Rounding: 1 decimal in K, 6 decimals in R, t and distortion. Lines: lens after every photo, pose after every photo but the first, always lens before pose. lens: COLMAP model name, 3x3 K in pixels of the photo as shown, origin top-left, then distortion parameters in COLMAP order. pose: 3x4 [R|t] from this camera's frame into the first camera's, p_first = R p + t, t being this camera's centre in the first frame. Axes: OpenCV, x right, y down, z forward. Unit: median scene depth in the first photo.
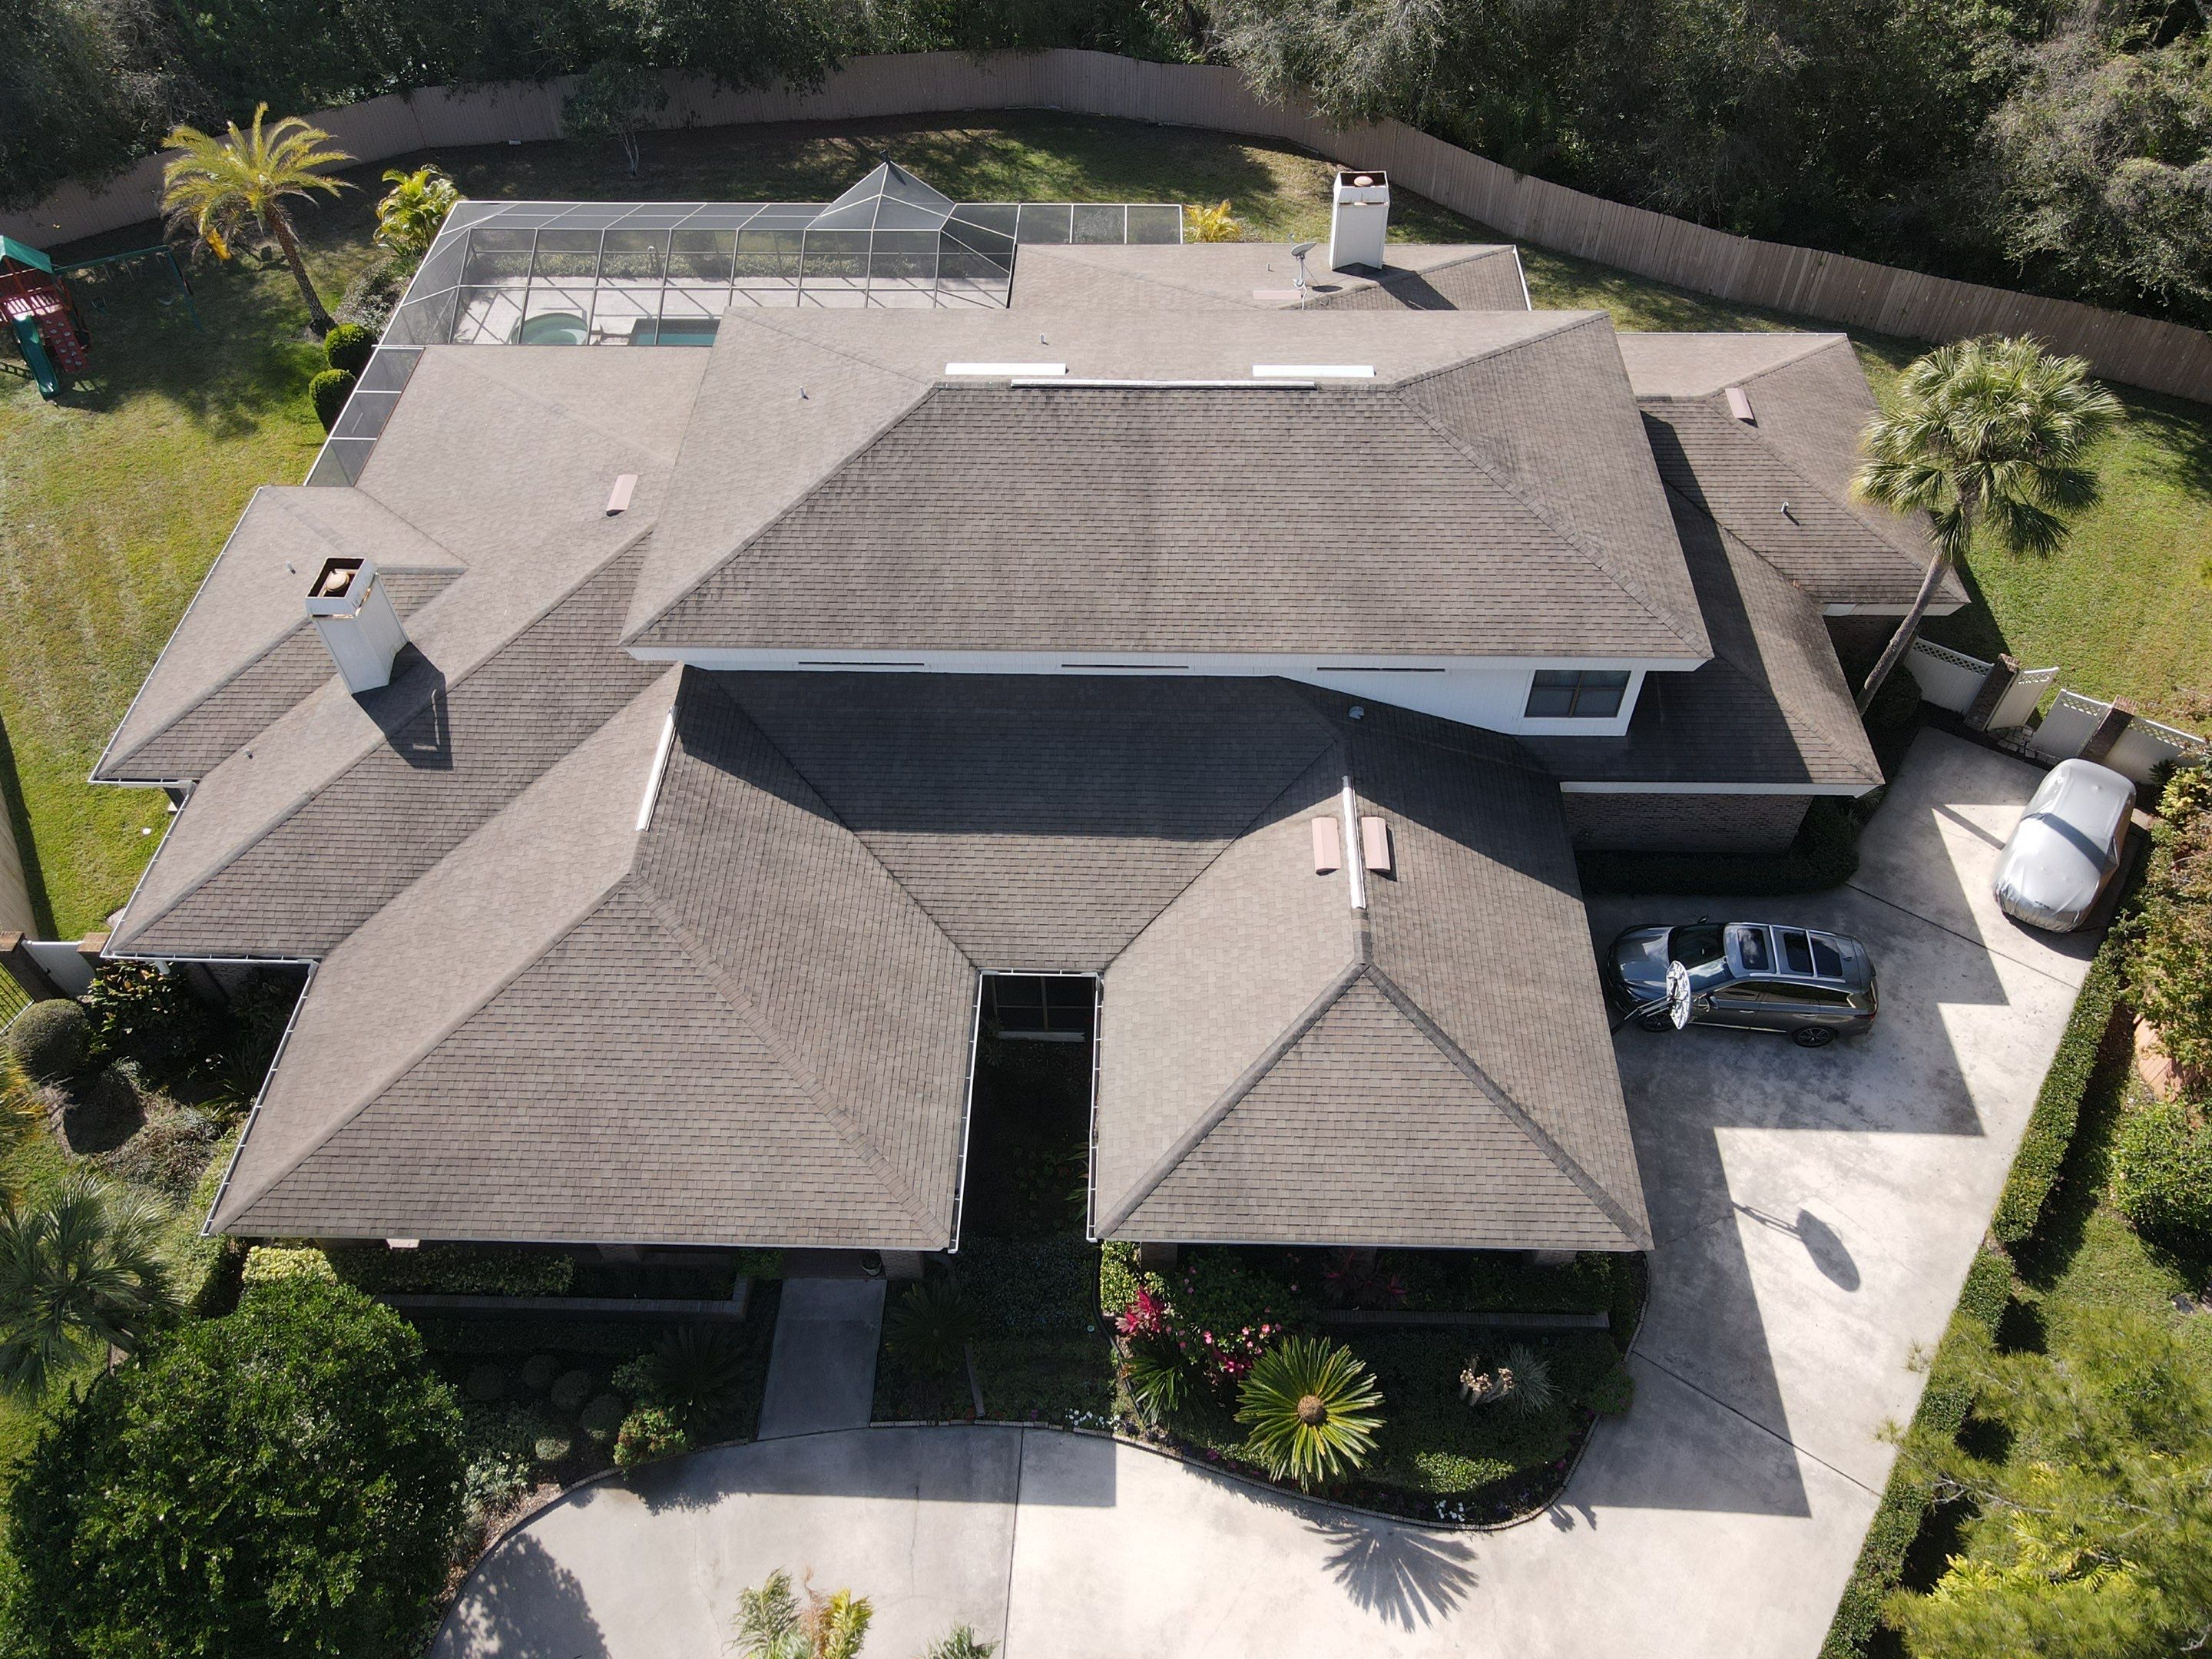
lens RADIAL K [[1627.2, 0, 1113.8], [0, 1627.2, 828.3], [0, 0, 1]] dist [0.036347, -0.027746]
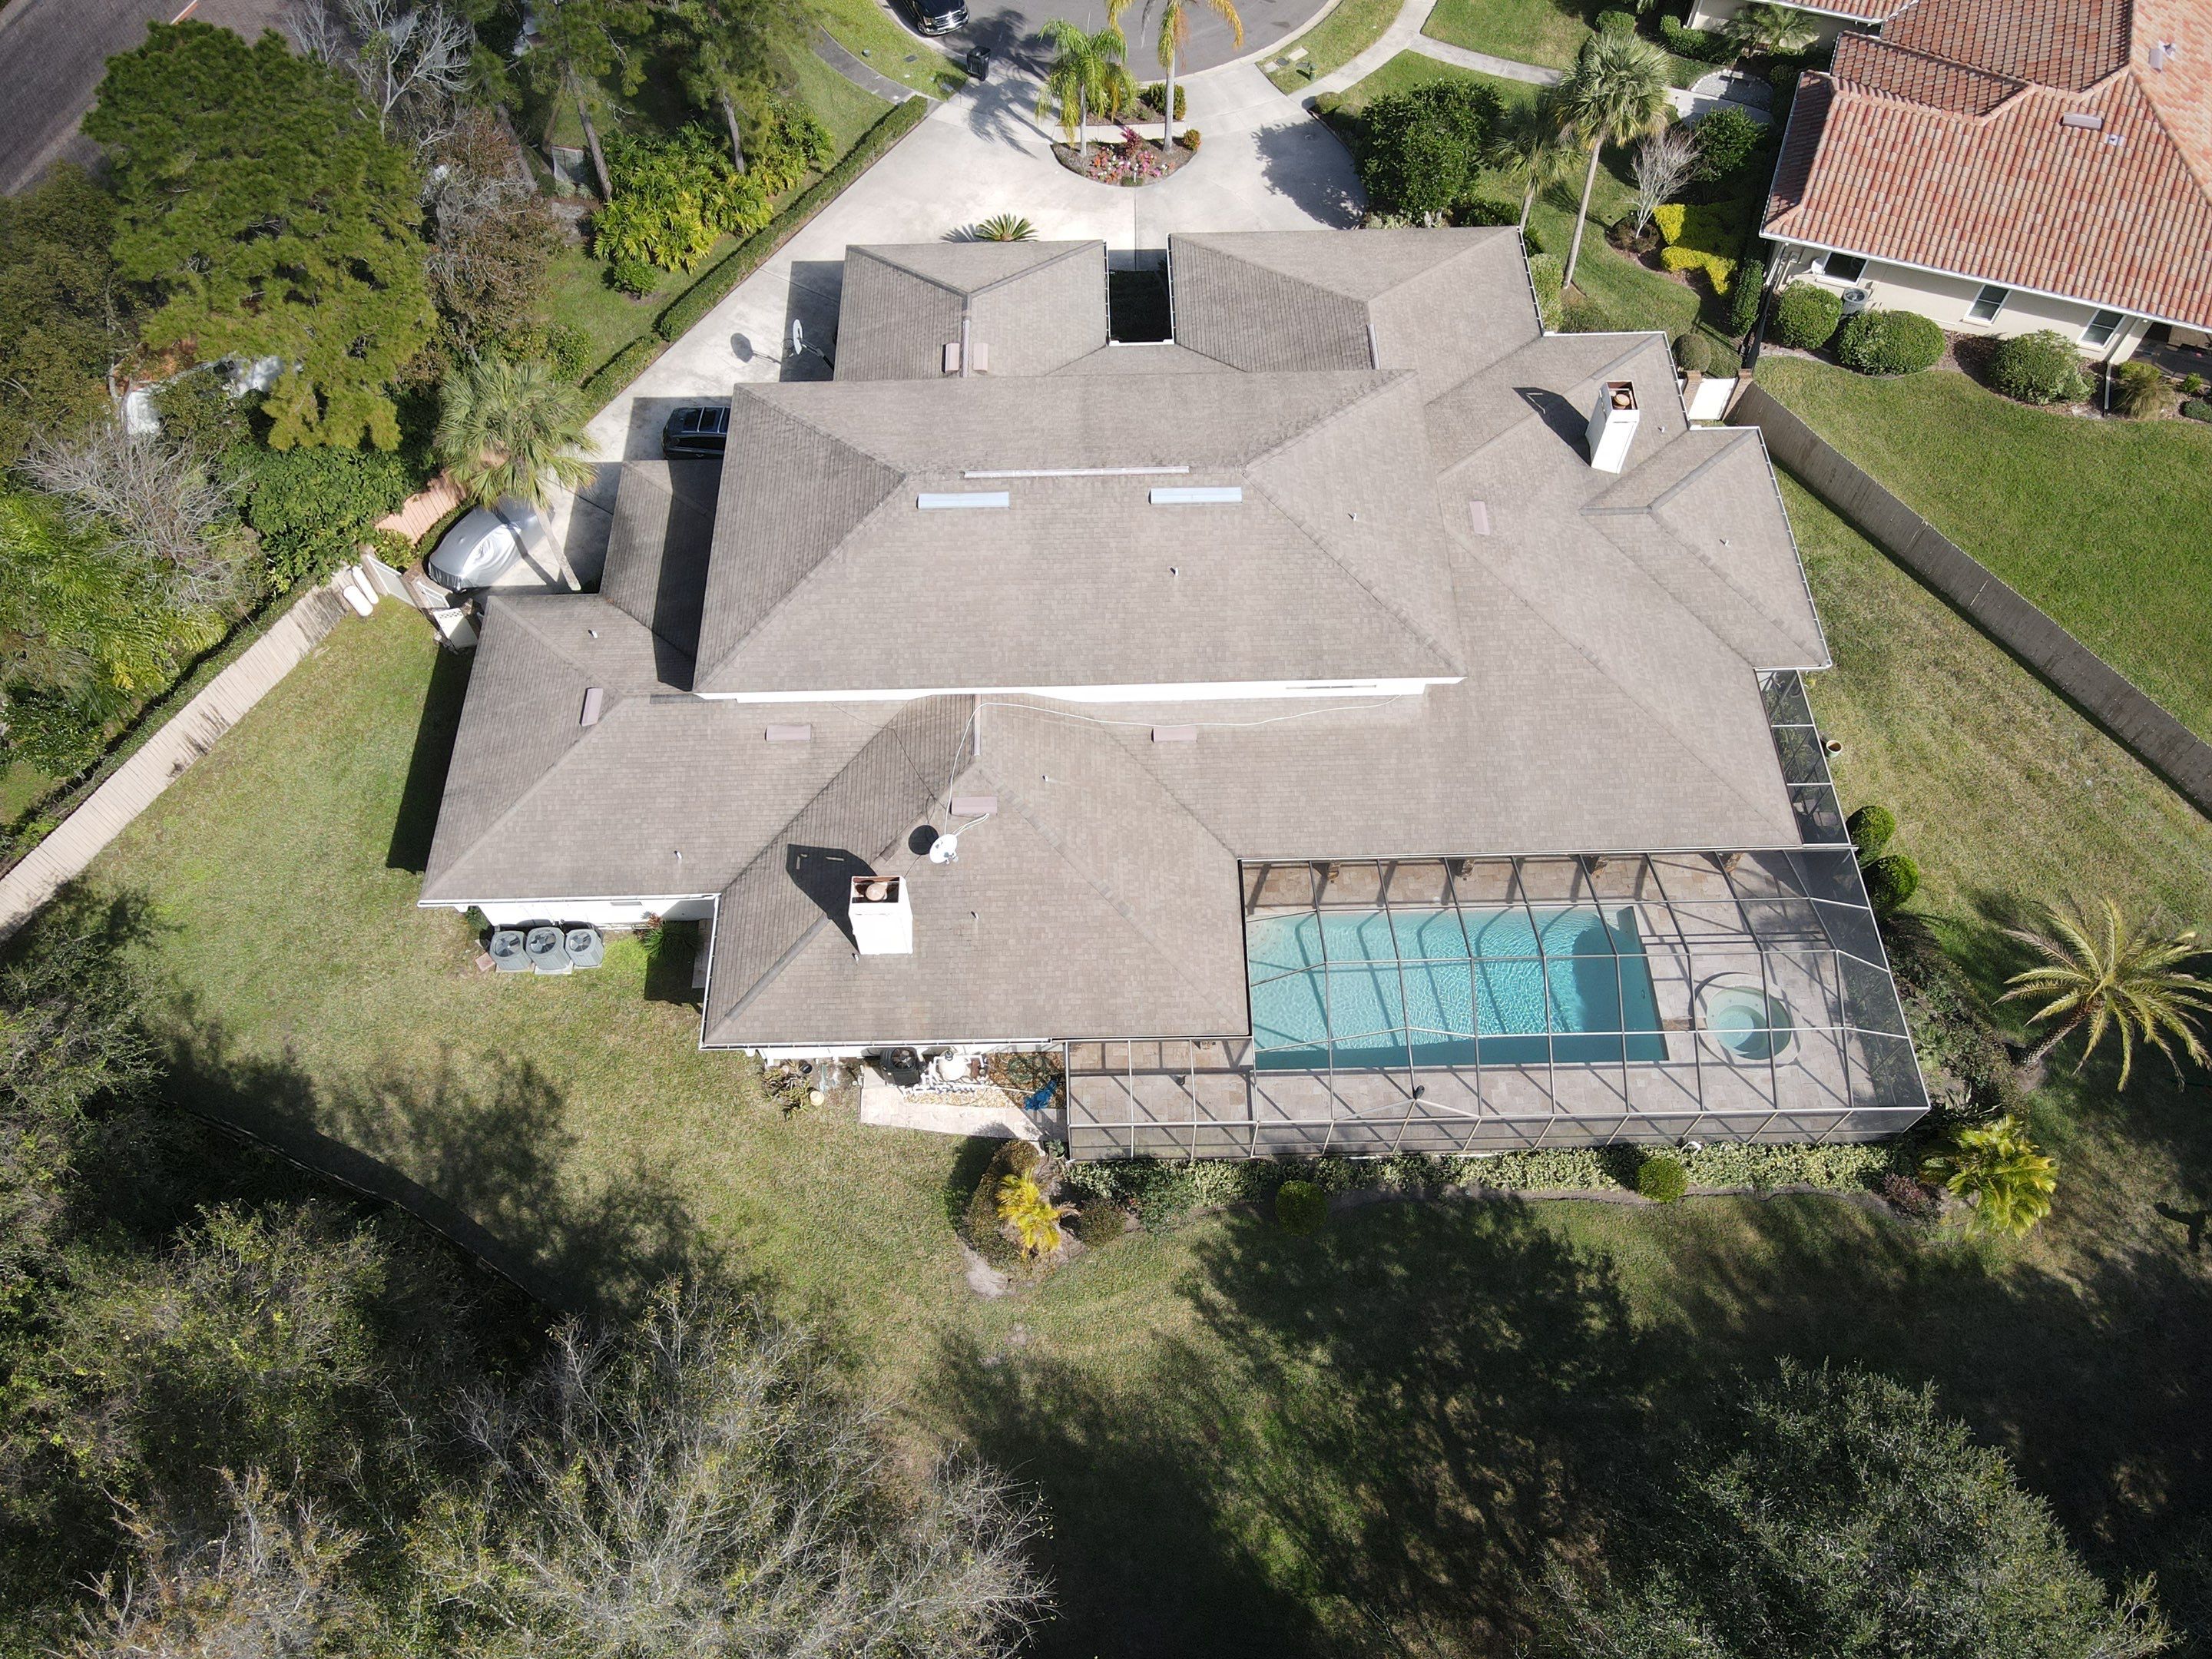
lens RADIAL K [[1627.2, 0, 1104.8], [0, 1627.2, 828.0], [0, 0, 1]] dist [0.036347, -0.027746]
pose [[-0.998830, 0.048296, -0.002282, 0.025057], [-0.017519, -0.317536, 0.948084, -1.747970], [0.045064, 0.947016, 0.318011, 0.900201]]
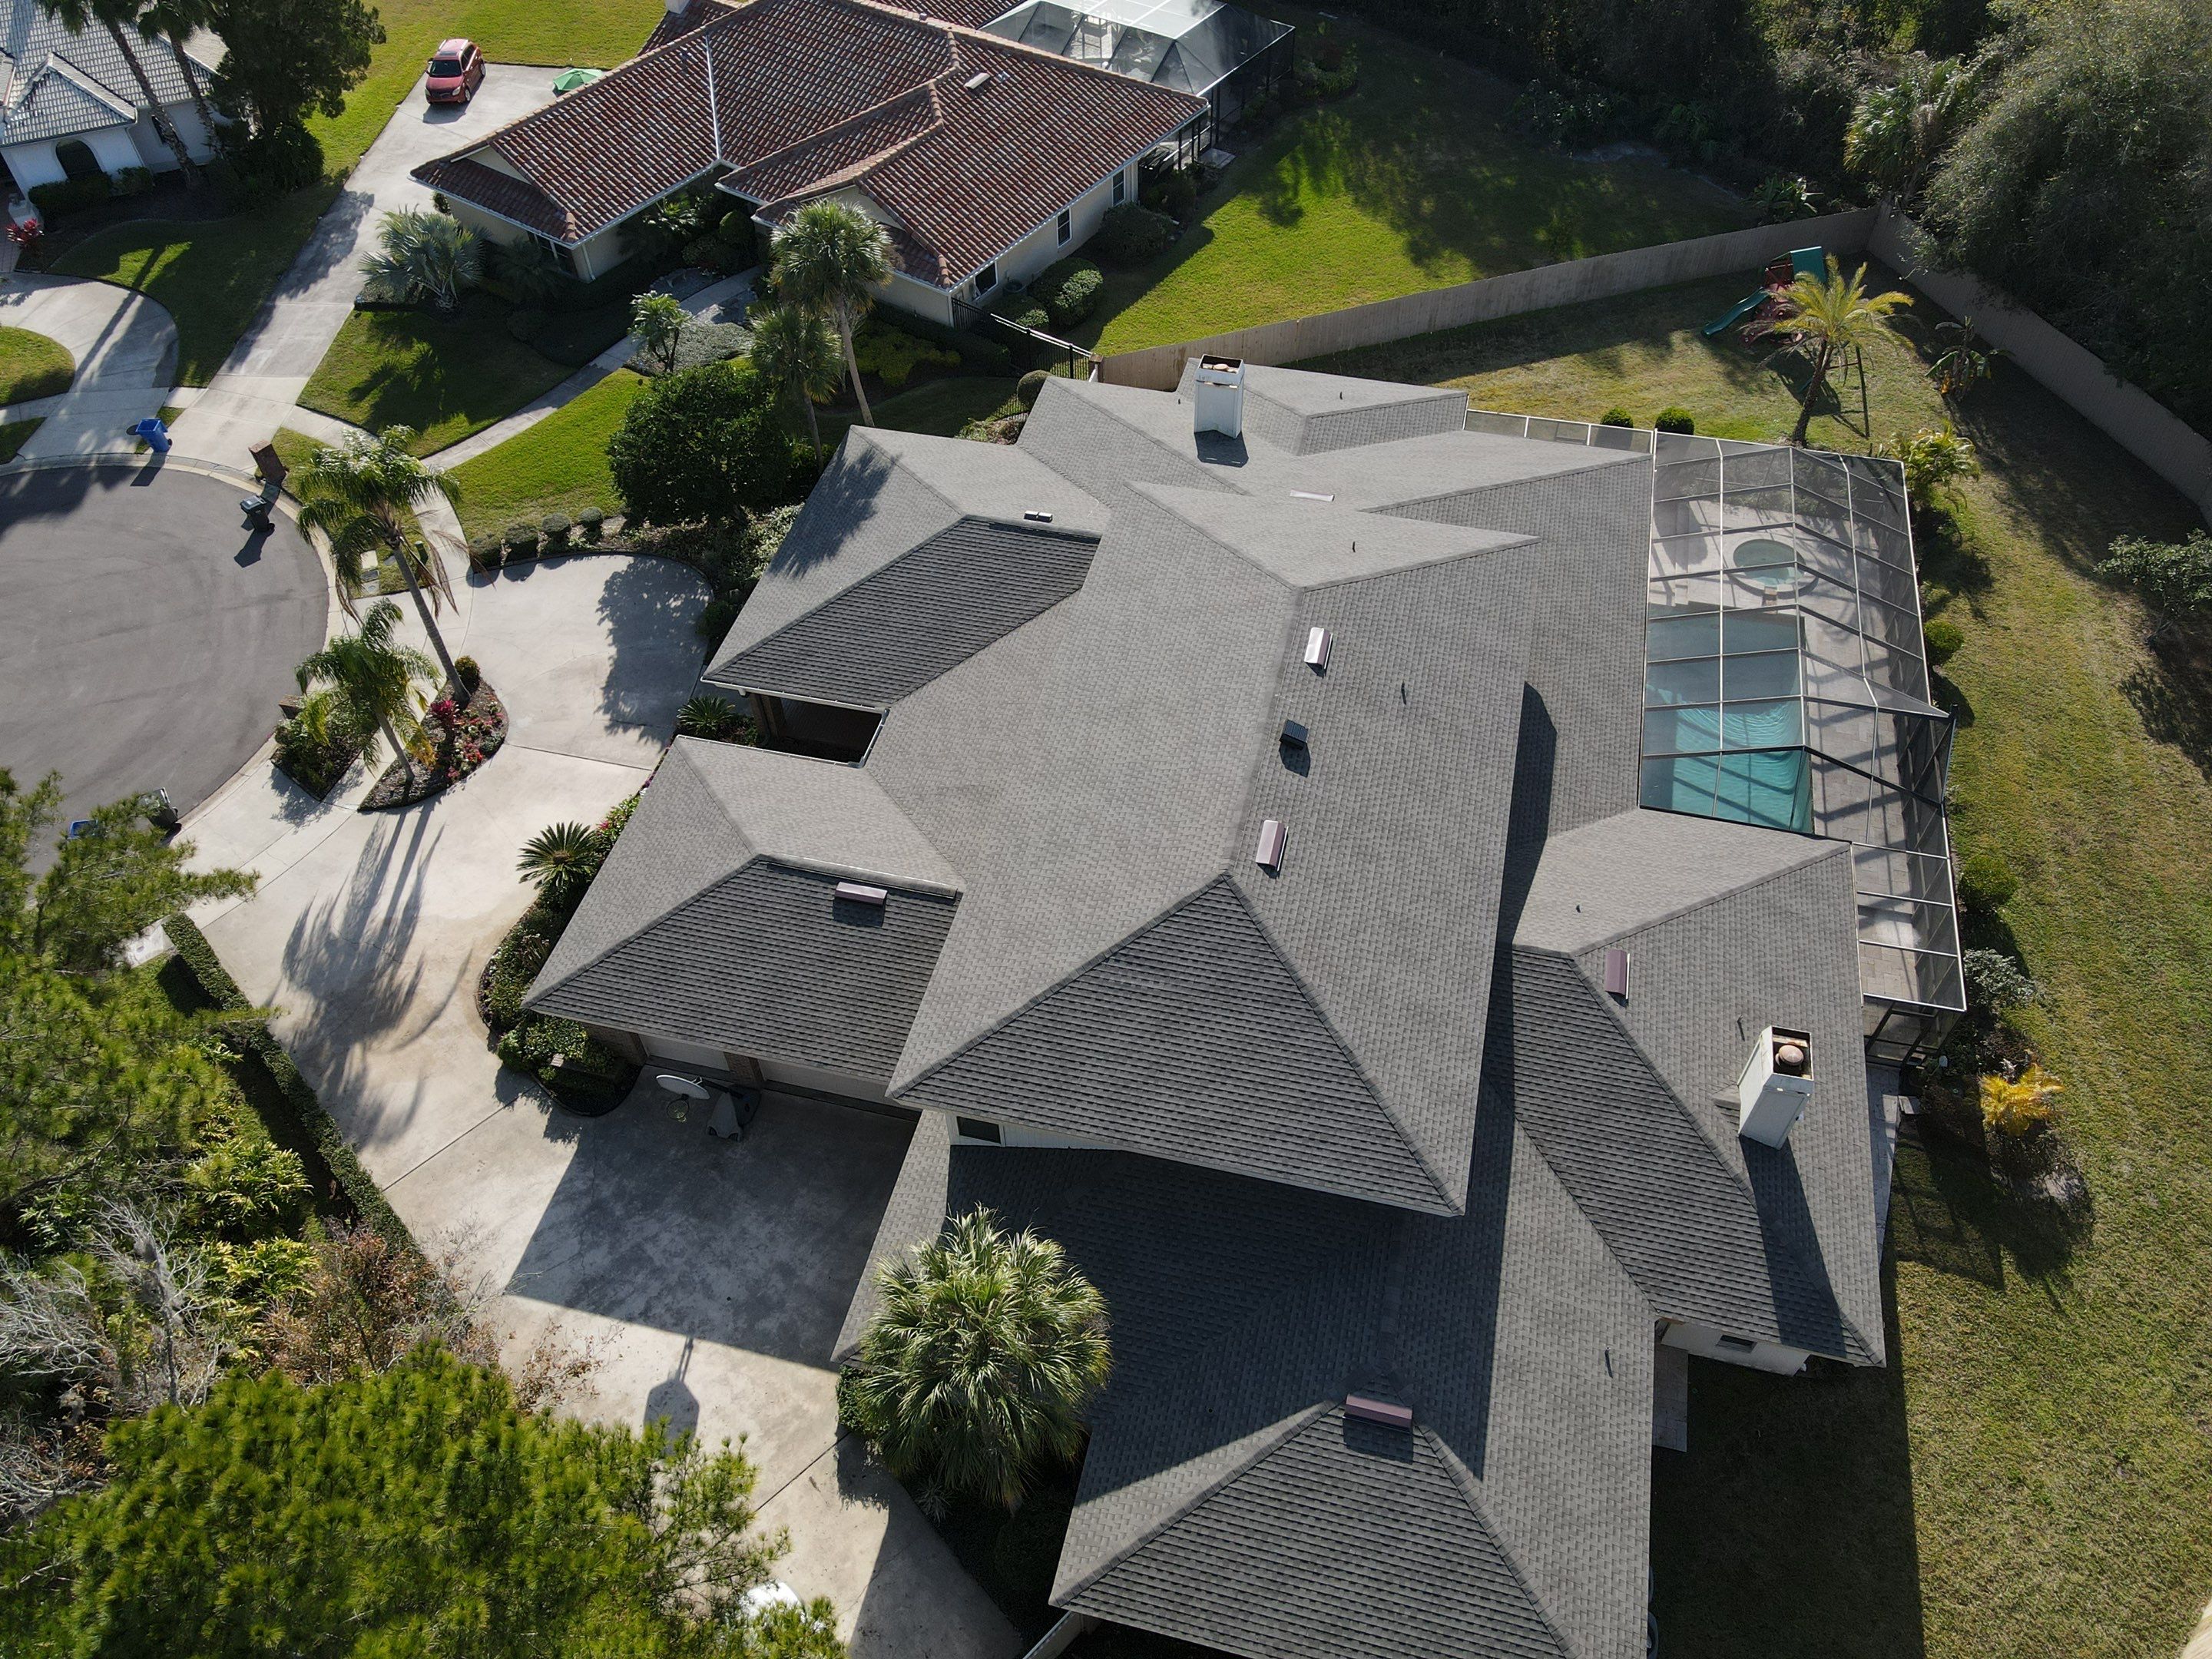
lens RADIAL K [[1627.2, 0, 1100.4], [0, 1627.2, 827.6], [0, 0, 1]] dist [0.036347, -0.027746]
pose [[-0.216544, 0.747189, -0.628345, 0.862523], [-0.731632, 0.301938, 0.611186, -0.900484], [0.646393, 0.592066, 0.481284, 0.458808]]
